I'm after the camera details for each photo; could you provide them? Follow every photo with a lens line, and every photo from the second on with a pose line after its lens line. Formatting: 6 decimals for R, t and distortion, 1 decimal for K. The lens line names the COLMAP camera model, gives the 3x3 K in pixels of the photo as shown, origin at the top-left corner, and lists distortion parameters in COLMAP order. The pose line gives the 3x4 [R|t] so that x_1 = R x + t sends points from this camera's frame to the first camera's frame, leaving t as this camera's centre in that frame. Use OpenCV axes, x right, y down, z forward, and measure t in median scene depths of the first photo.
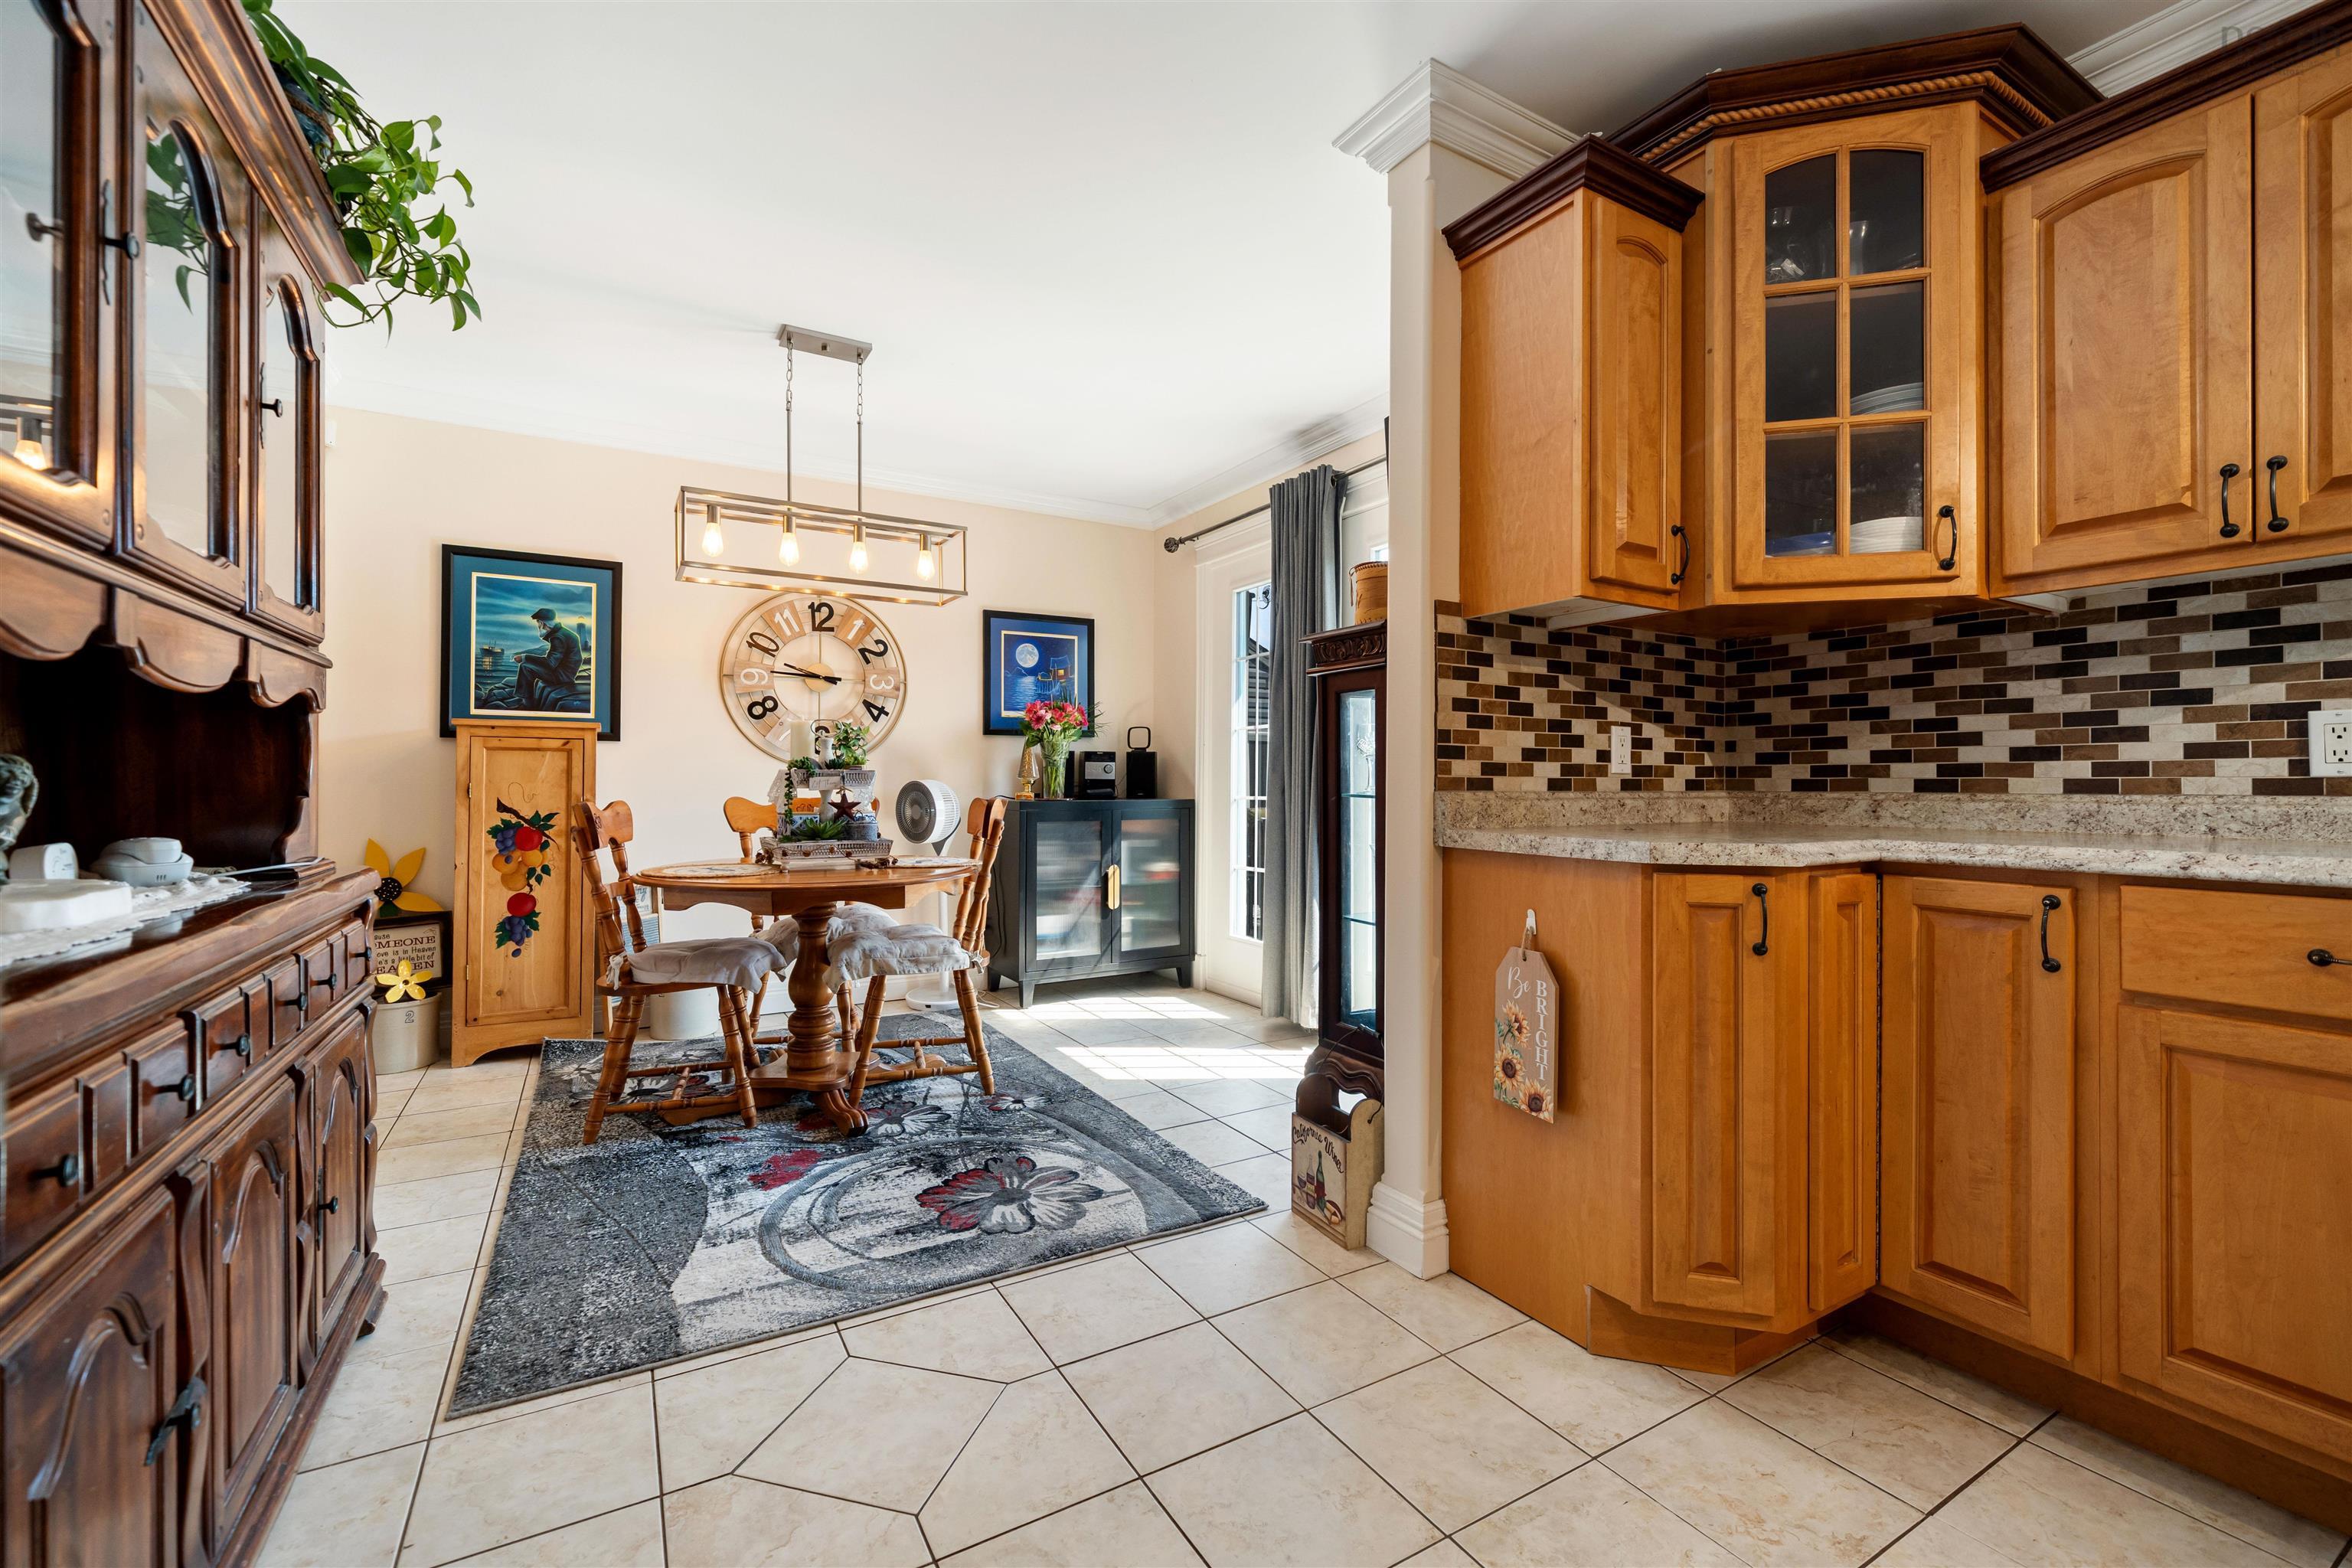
lens RADIAL K [[972.5, 0, 1172.0], [0, 972.5, 774.7], [0, 0, 1]] dist [0.001123, -0.000740]
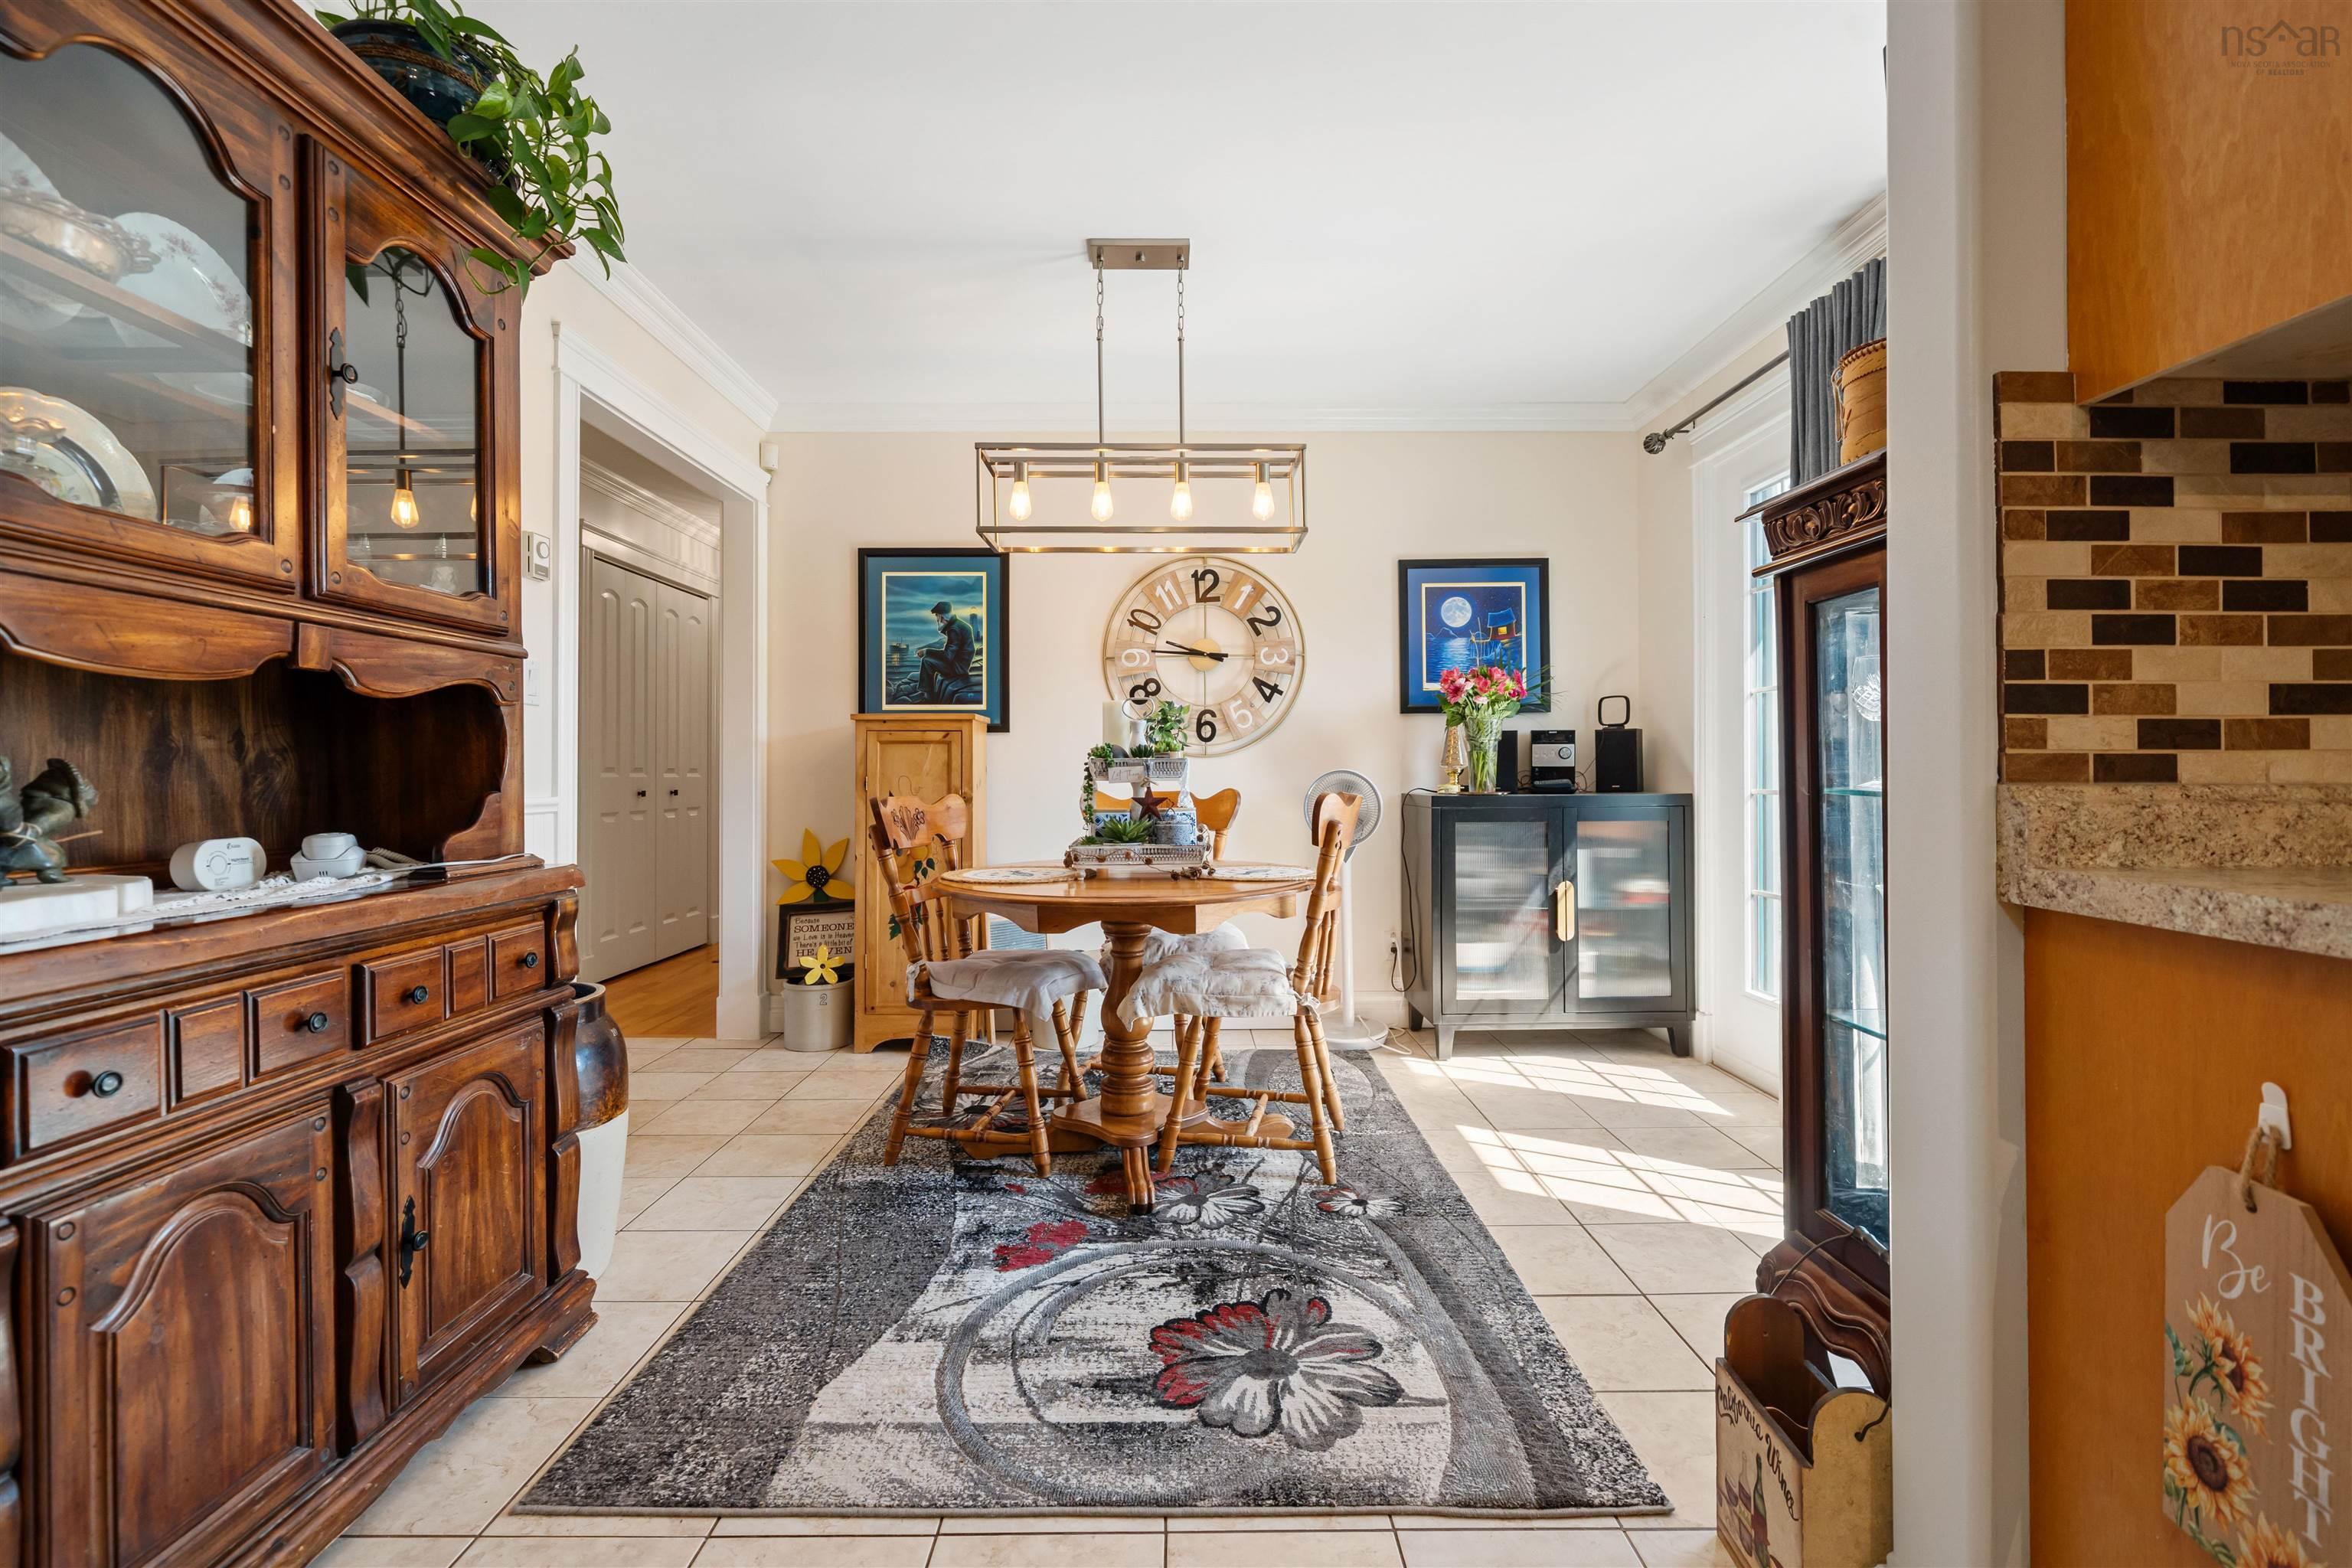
lens RADIAL K [[1029.3, 0, 1181.5], [0, 1029.3, 764.1], [0, 0, 1]] dist [-0.001818, 0.000272]
pose [[0.867588, -0.011084, -0.497161, 0.169662], [0.010968, 0.999935, -0.003153, 0.004581], [0.497163, -0.002717, 0.867653, 0.367064]]
